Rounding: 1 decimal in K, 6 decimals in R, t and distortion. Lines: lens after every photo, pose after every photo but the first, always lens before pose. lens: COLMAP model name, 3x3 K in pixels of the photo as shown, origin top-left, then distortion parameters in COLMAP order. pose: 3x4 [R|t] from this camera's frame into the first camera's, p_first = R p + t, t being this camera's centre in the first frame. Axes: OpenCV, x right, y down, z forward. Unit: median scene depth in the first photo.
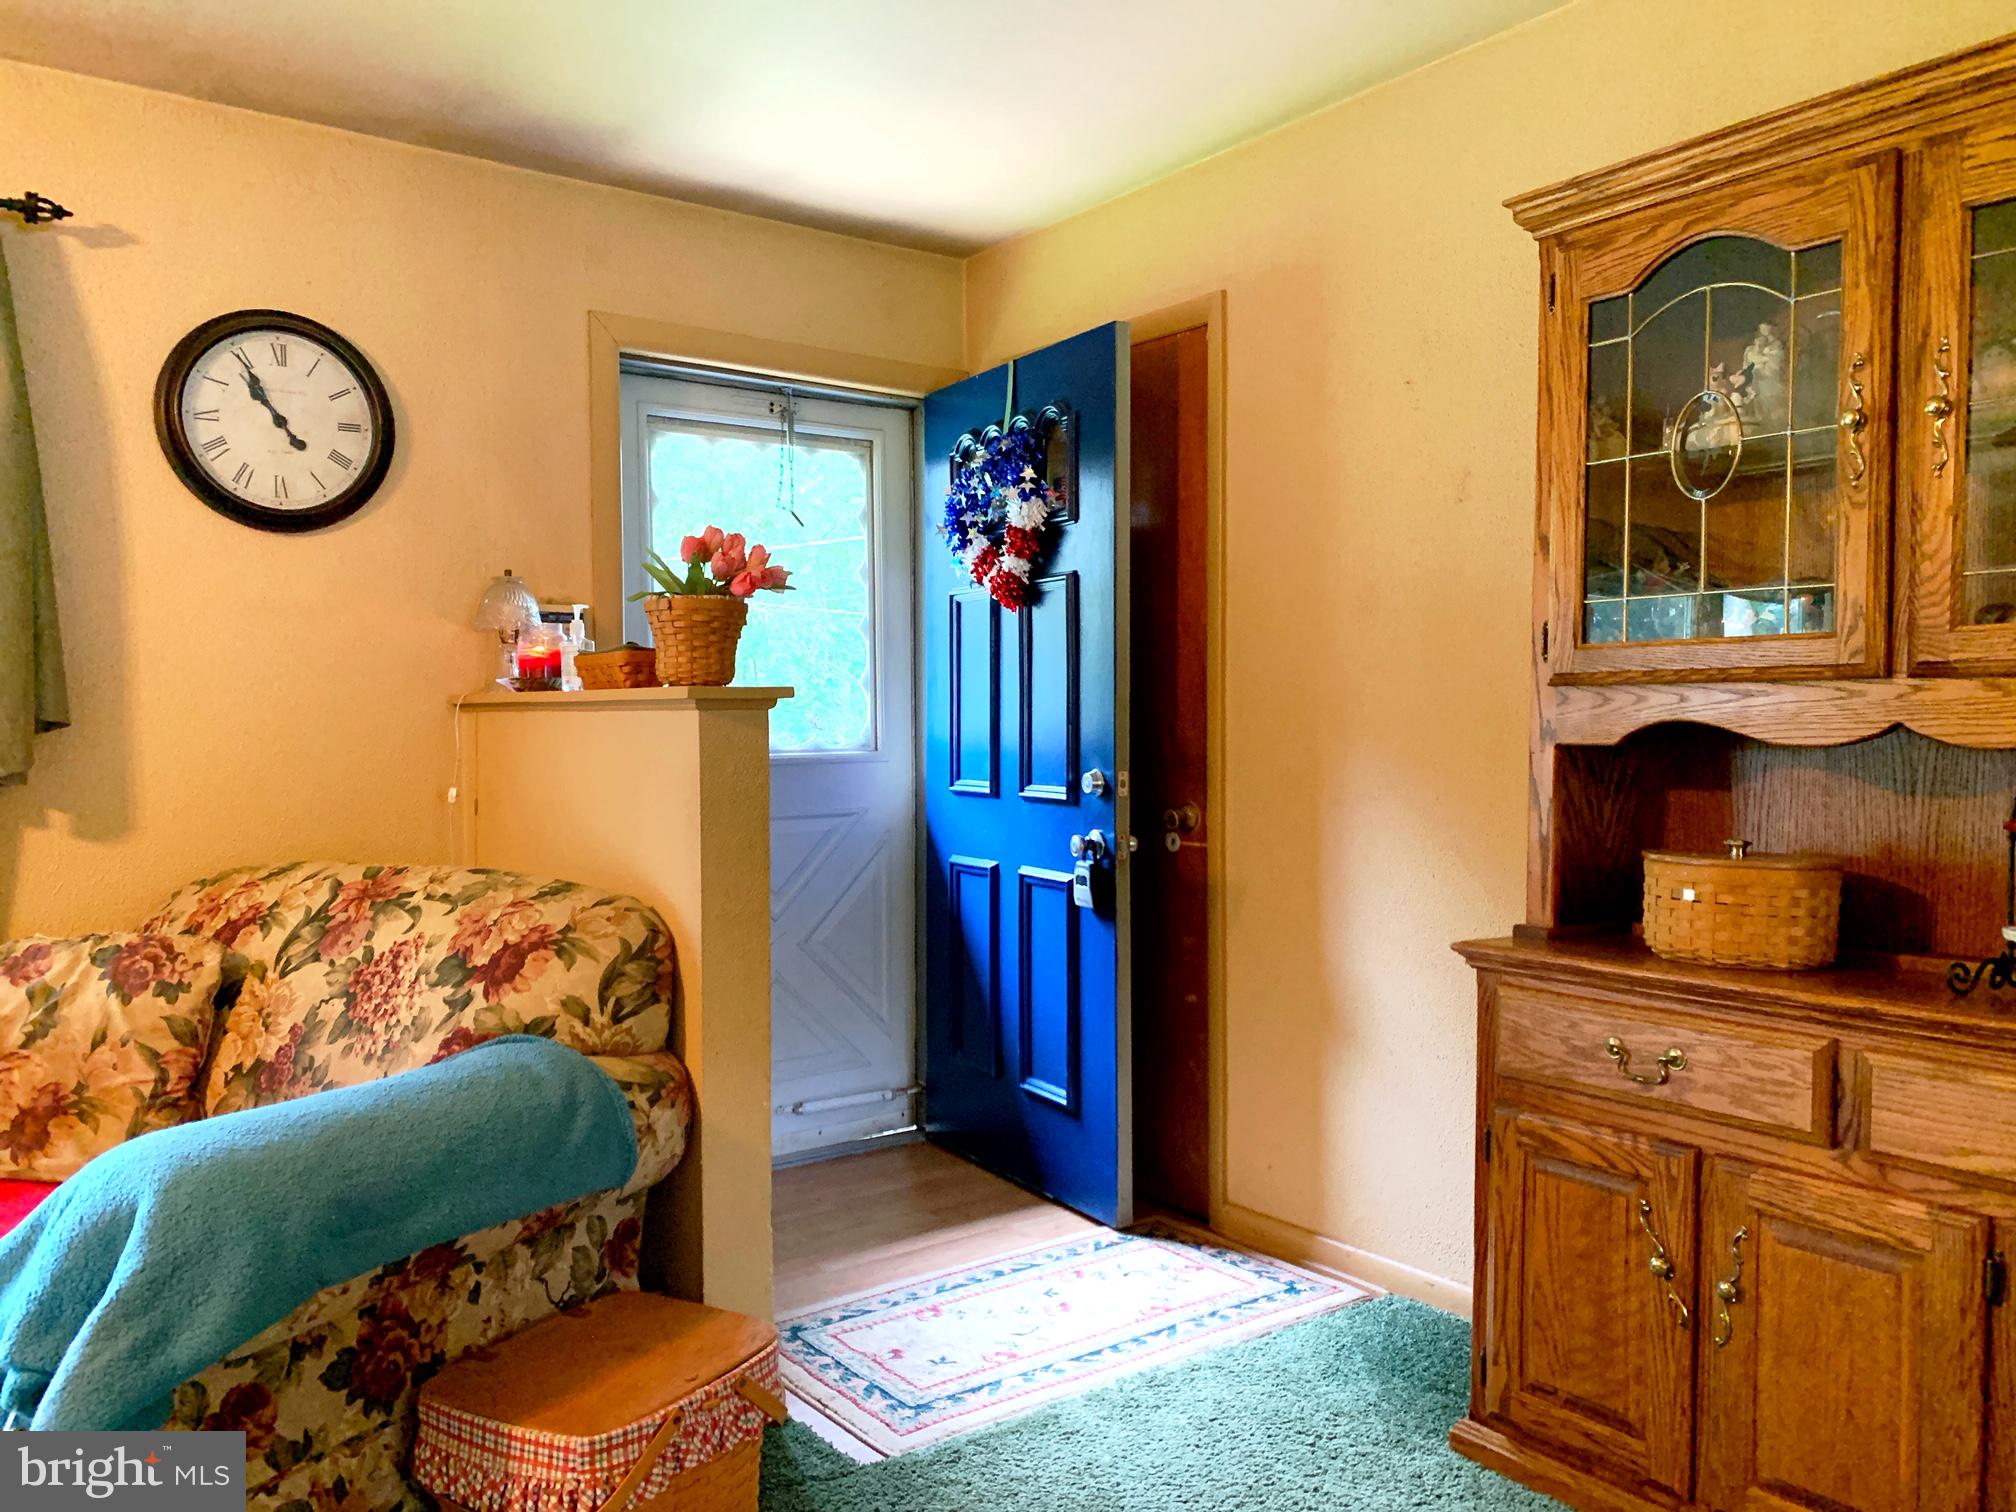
lens RADIAL K [[1514.5, 0, 1003.3], [0, 1514.5, 790.9], [0, 0, 1]] dist [0.034380, -0.028662]
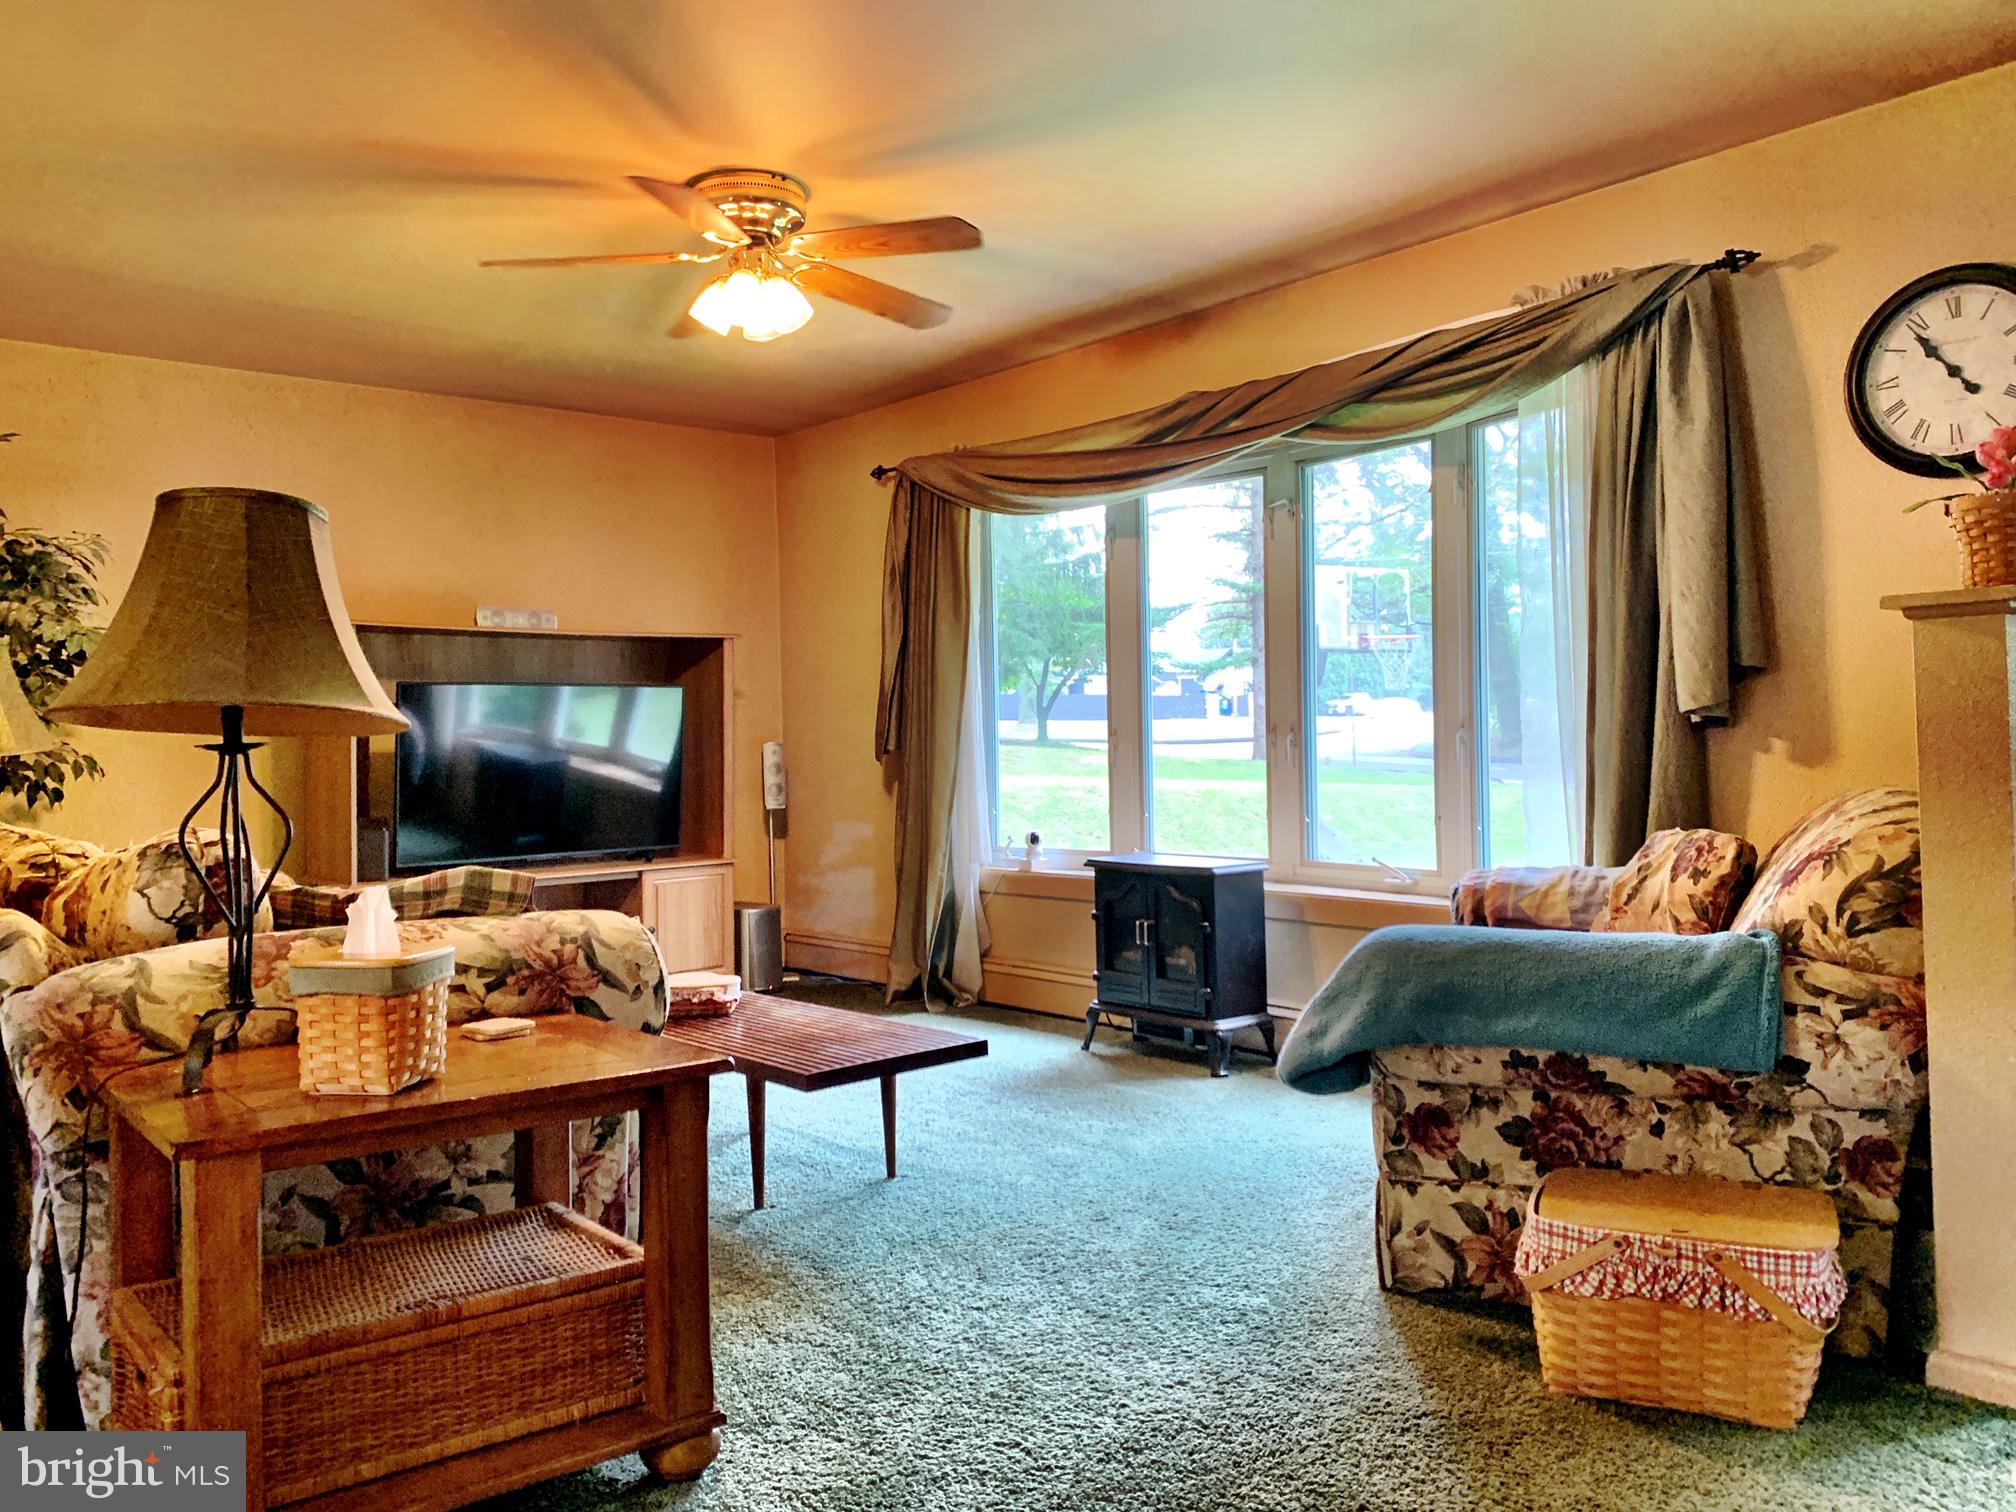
lens RADIAL K [[1514.5, 0, 1003.3], [0, 1514.5, 790.9], [0, 0, 1]] dist [0.034380, -0.028662]
pose [[0.096069, 0.038266, -0.994639, 0.699561], [-0.023672, 0.999066, 0.036150, 0.032488], [0.995093, 0.020072, 0.096886, 0.336484]]
